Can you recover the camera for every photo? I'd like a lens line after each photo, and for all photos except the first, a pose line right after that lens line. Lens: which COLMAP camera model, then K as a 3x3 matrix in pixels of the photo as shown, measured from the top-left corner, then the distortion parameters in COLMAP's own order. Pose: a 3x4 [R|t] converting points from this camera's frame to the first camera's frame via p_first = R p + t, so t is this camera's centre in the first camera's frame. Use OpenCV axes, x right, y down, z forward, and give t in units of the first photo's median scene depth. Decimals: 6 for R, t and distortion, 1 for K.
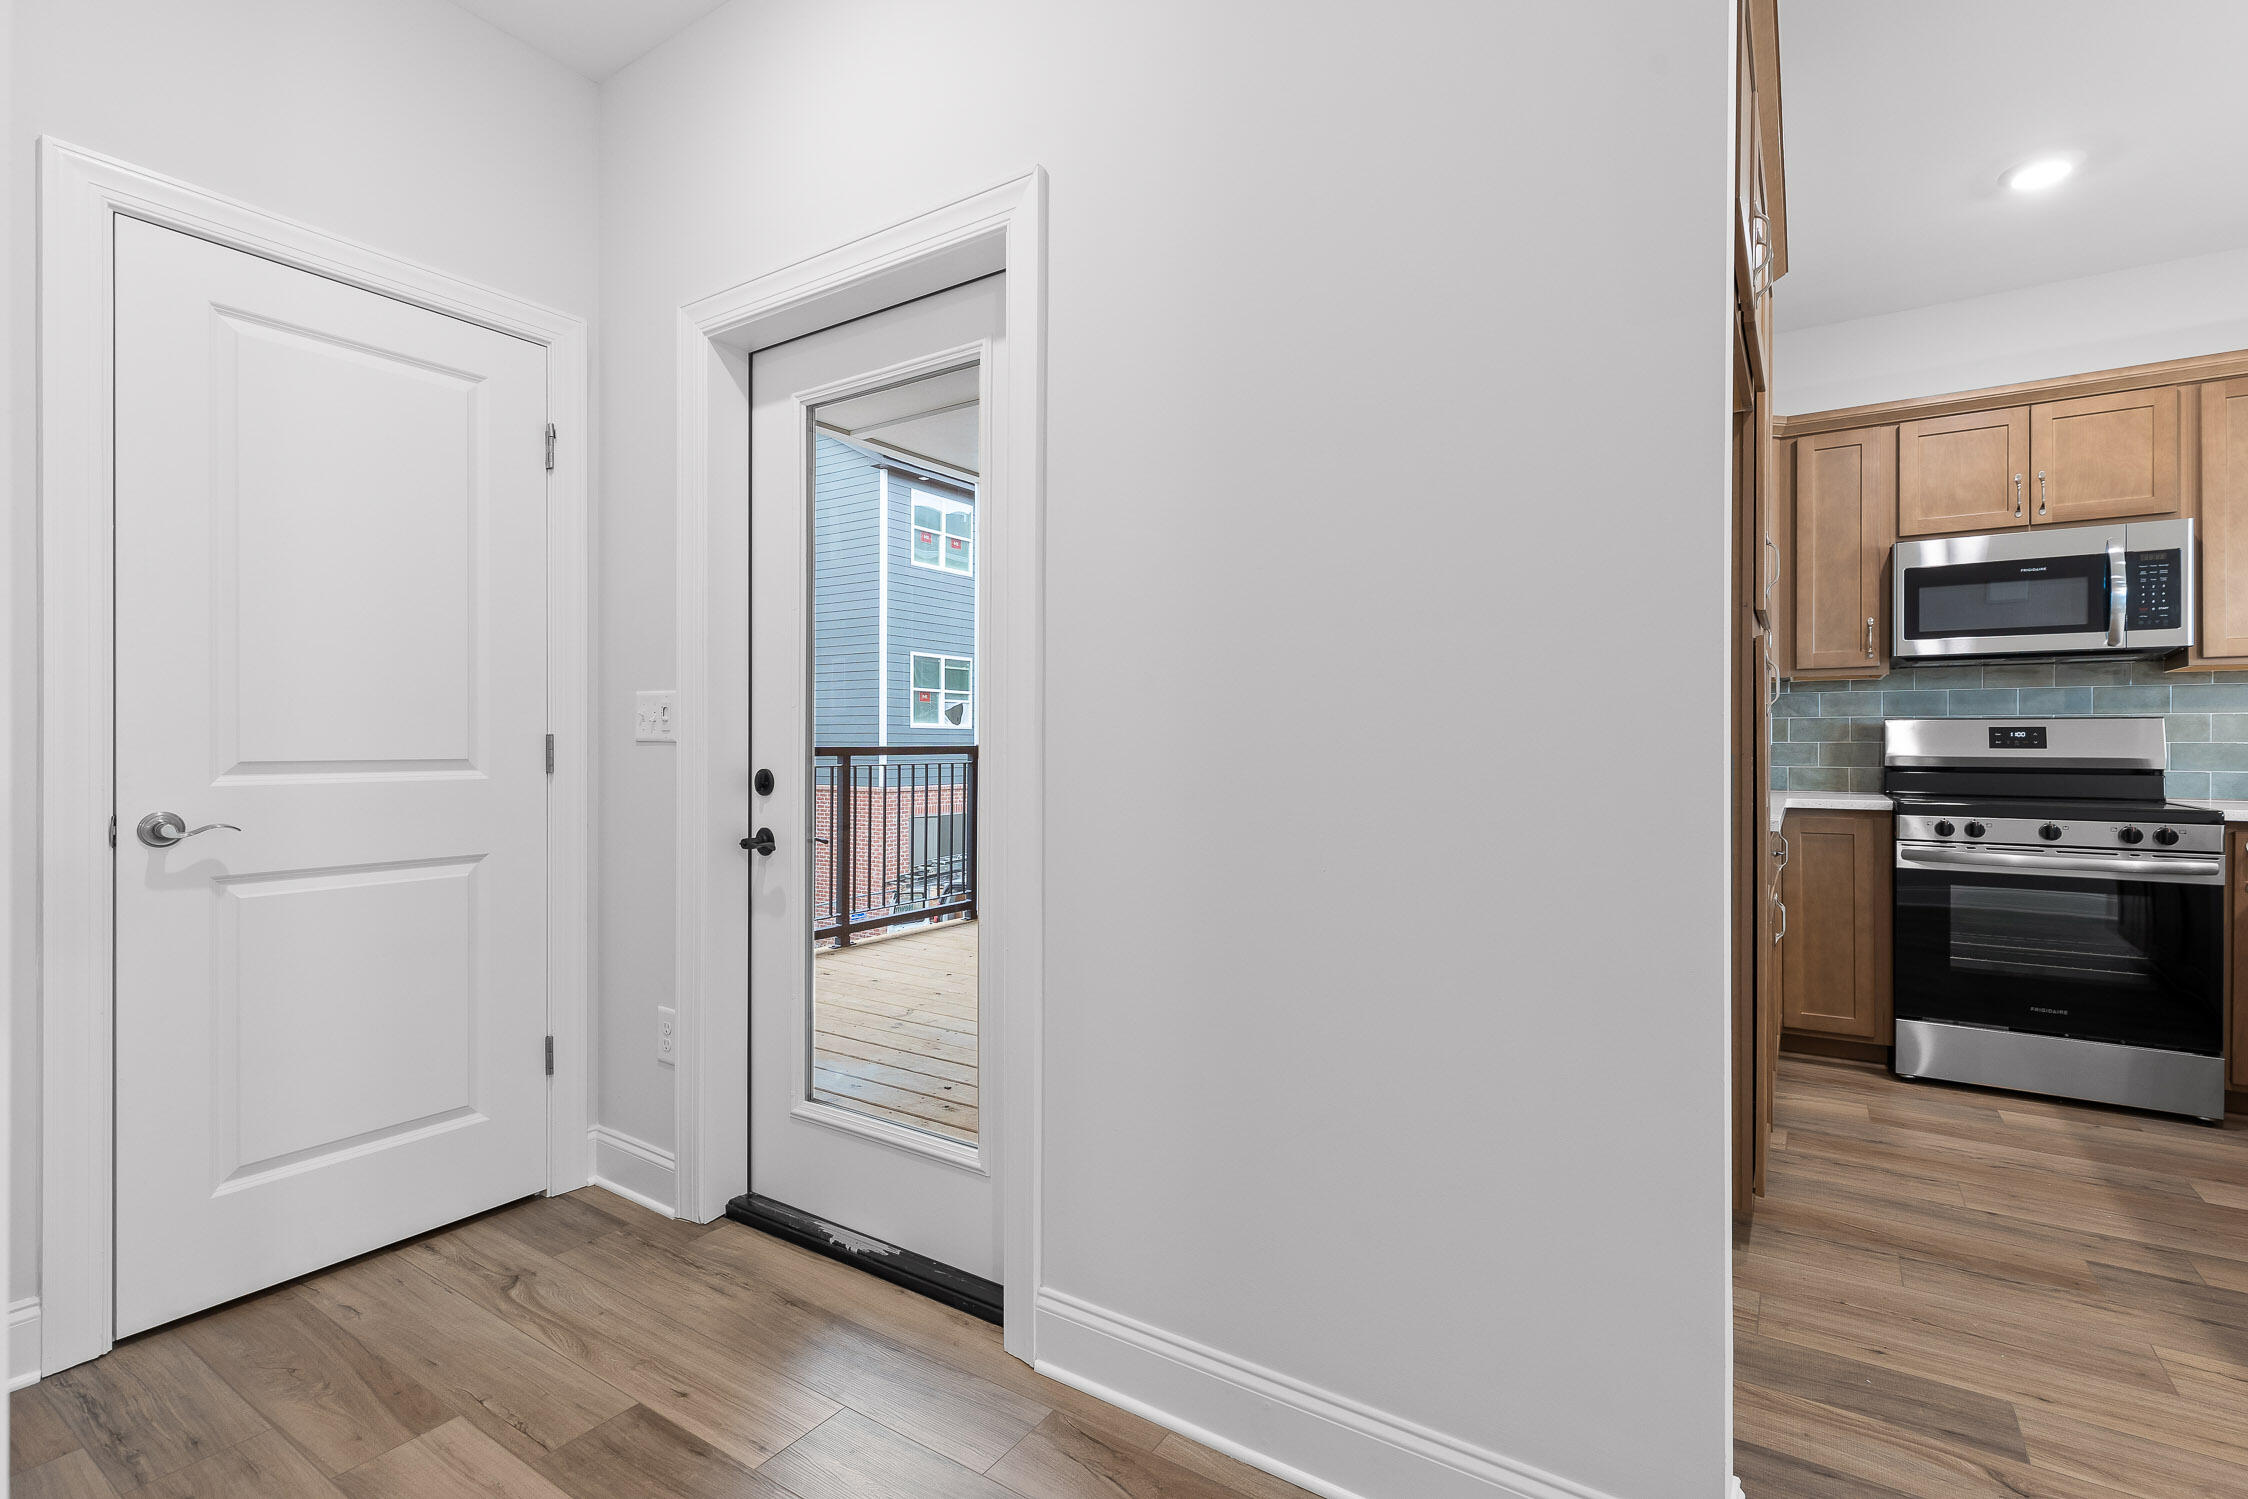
lens RADIAL K [[1032.4, 0, 1116.7], [0, 1032.4, 734.9], [0, 0, 1]] dist [0.006184, -0.001626]
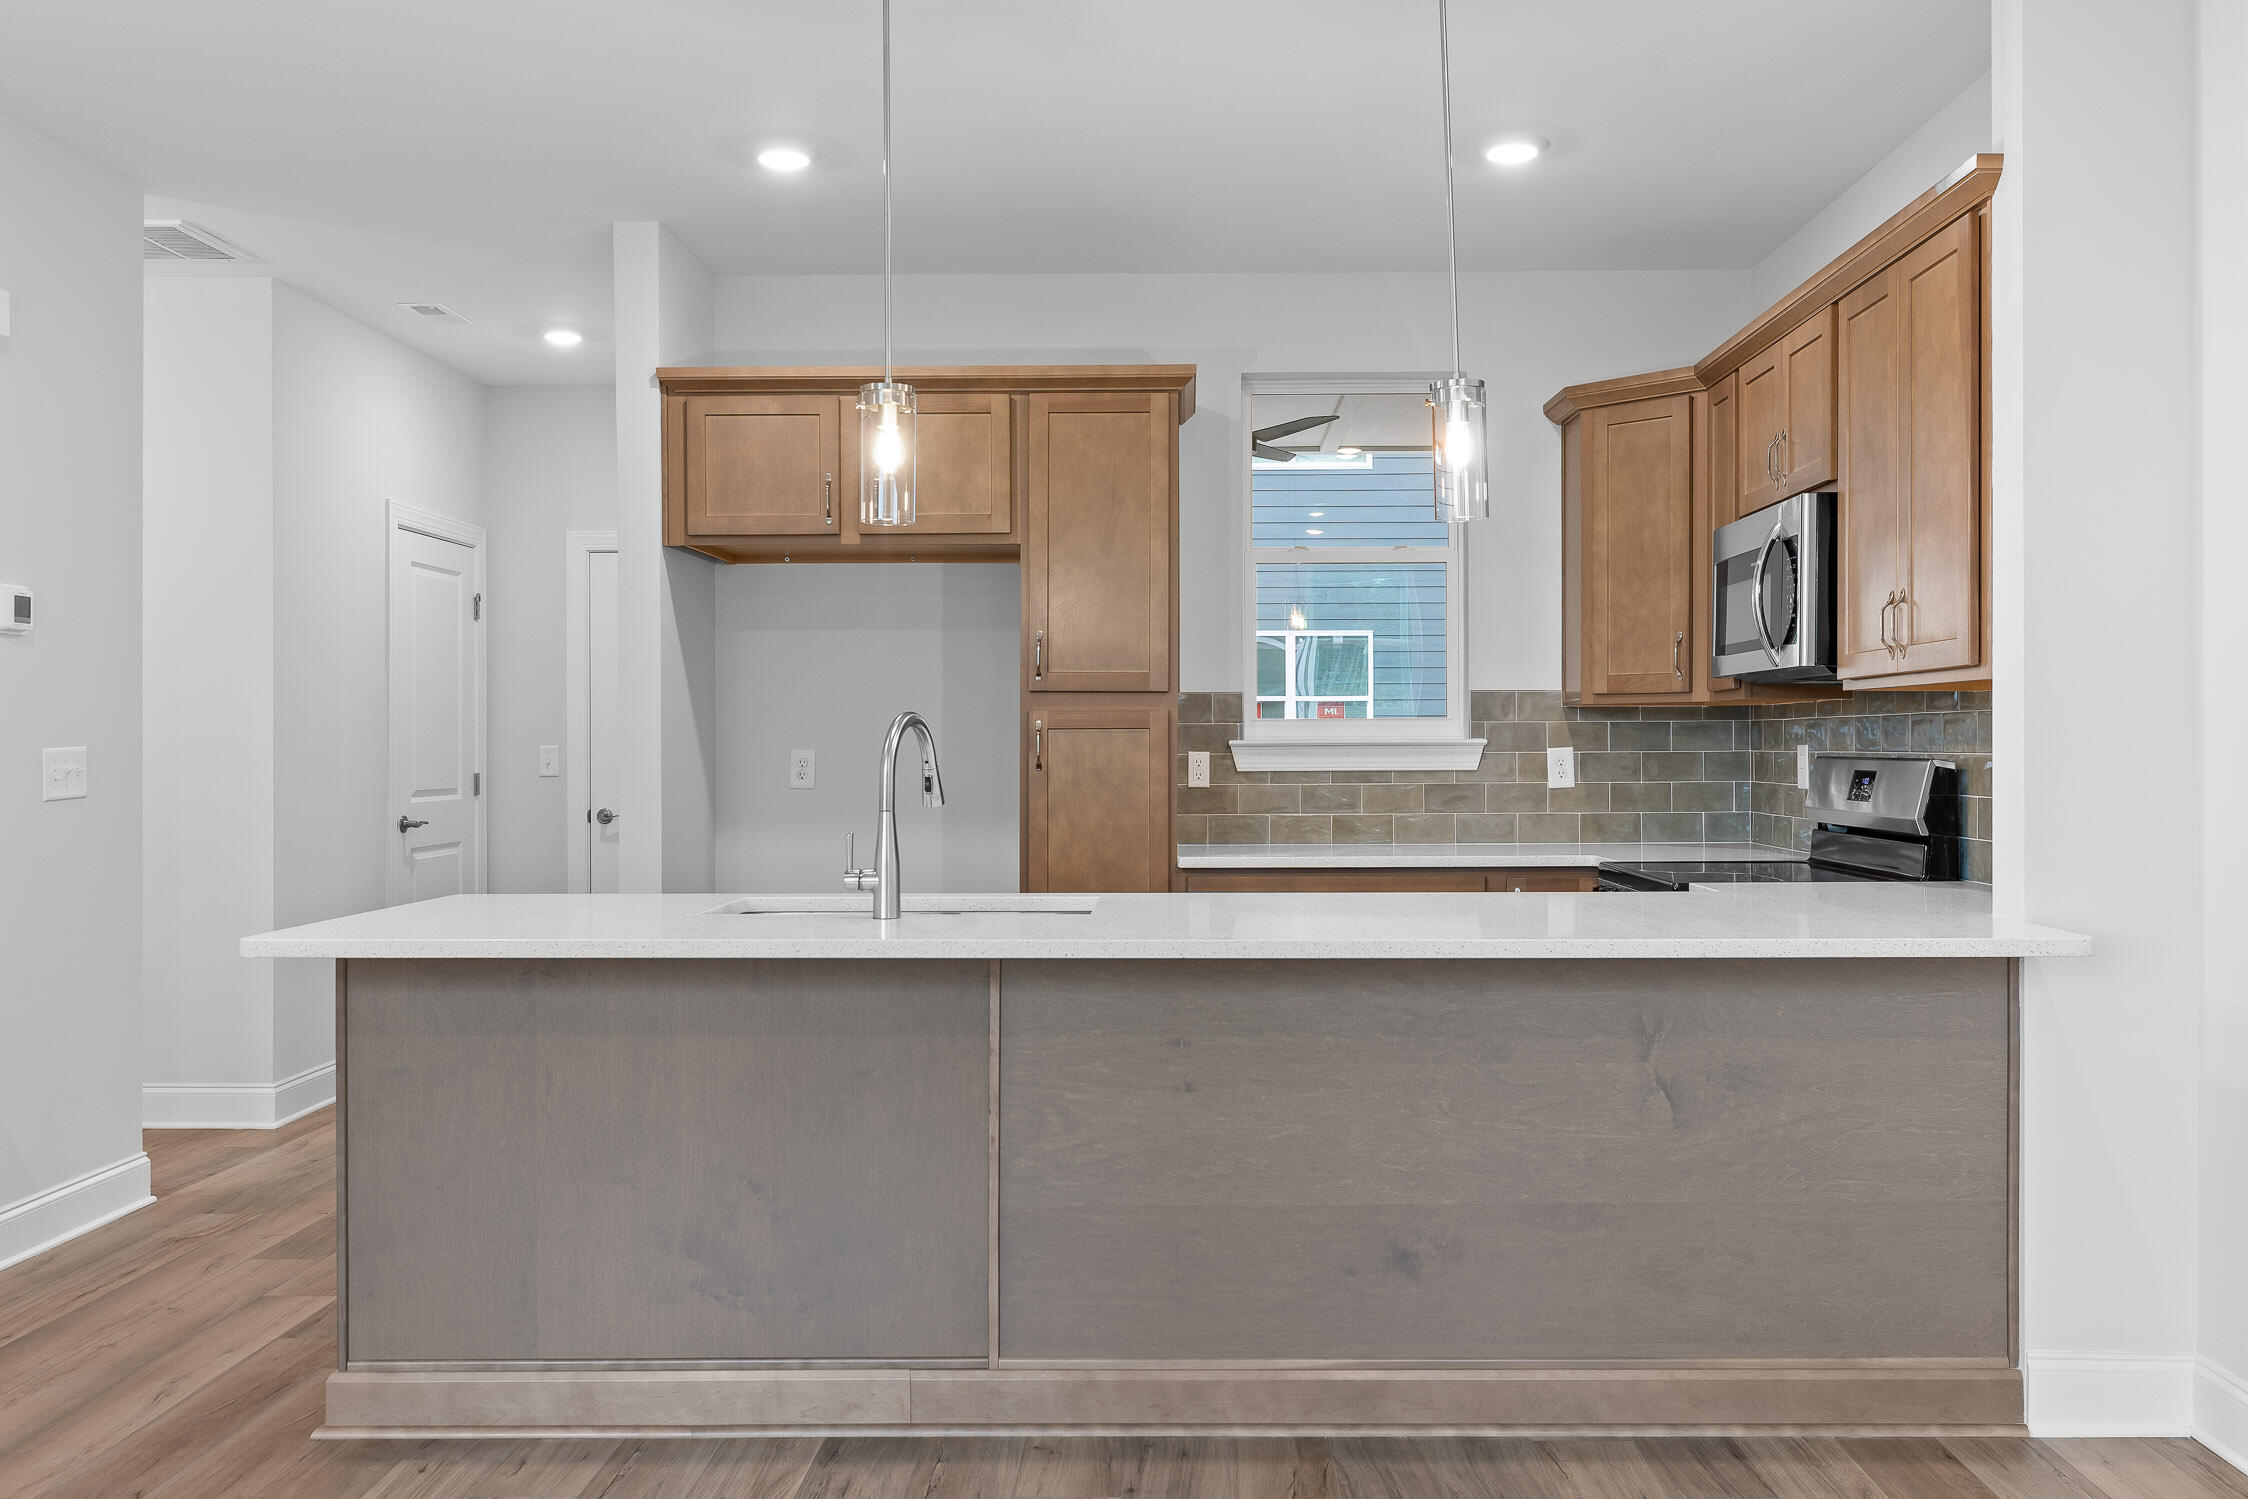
lens RADIAL K [[1833.1, 0, 1164.3], [0, 1833.1, 754.6], [0, 0, 1]] dist [0.006938, 0.001613]
pose [[0.533782, 0.001562, -0.845620, 2.403809], [0.012103, 0.999882, 0.009487, -0.052412], [0.845535, -0.015299, 0.533700, -0.094613]]
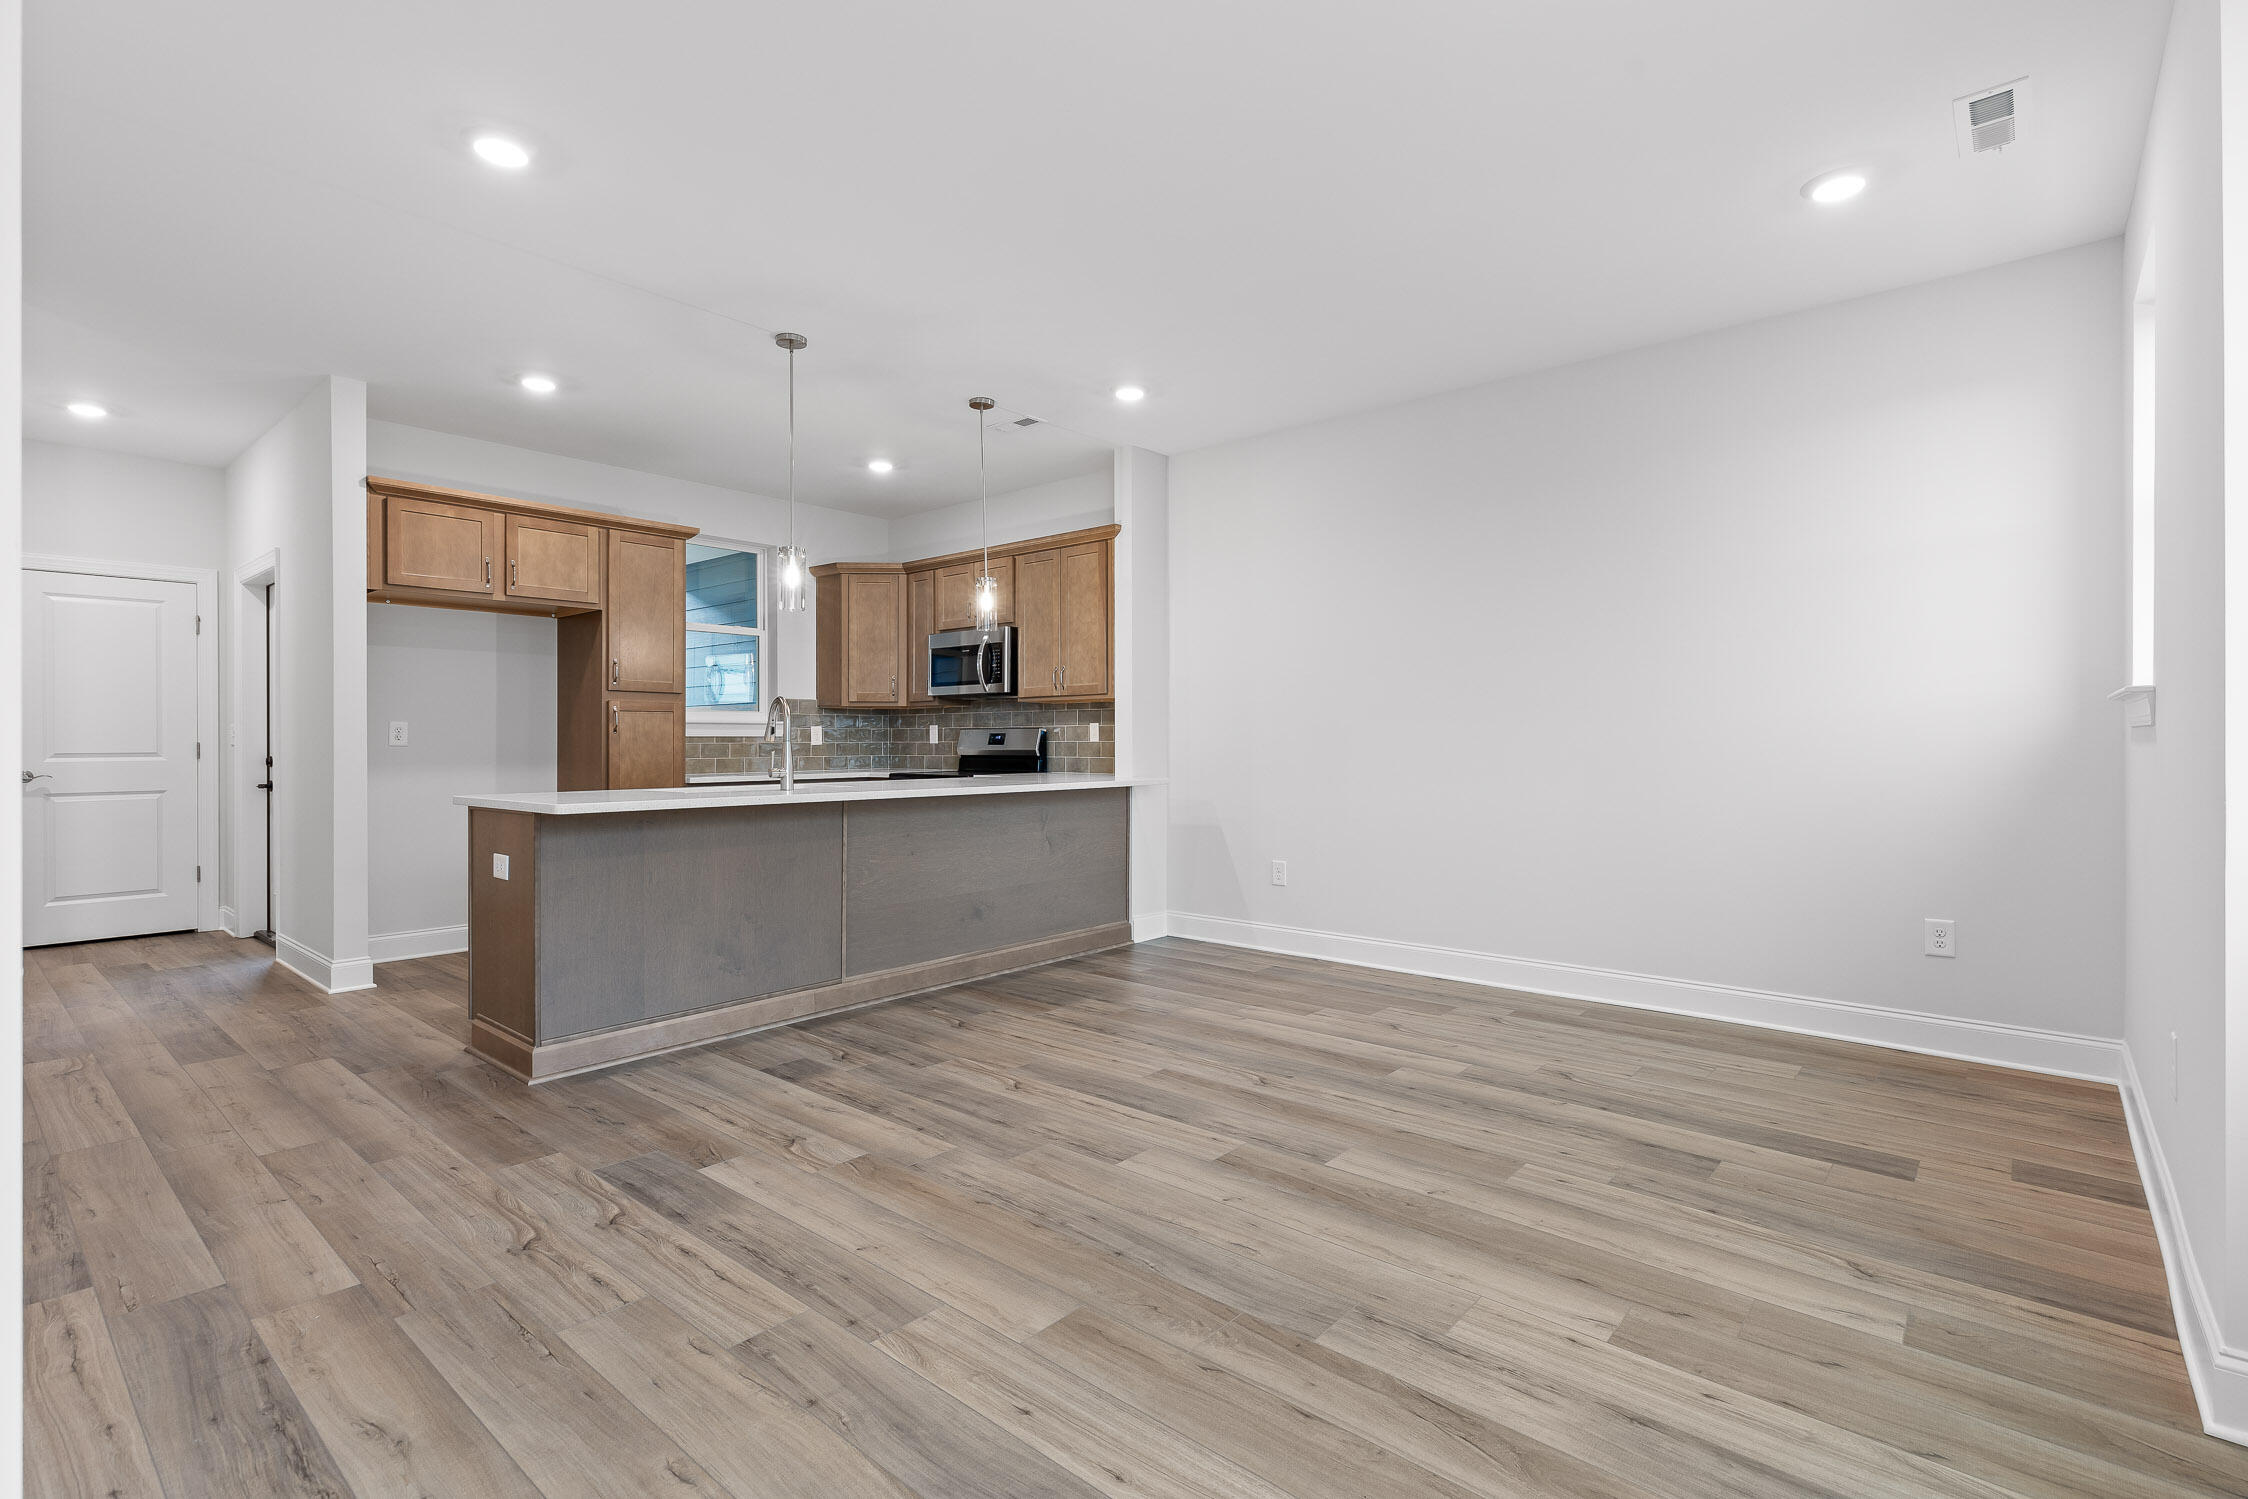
lens RADIAL K [[1032.4, 0, 1133.7], [0, 1032.4, 731.6], [0, 0, 1]] dist [0.006184, -0.001626]
pose [[0.991347, -0.005163, -0.131169, 1.934658], [0.005189, 0.999987, -0.000144, -0.013602], [0.131168, -0.000538, 0.991360, -1.120392]]
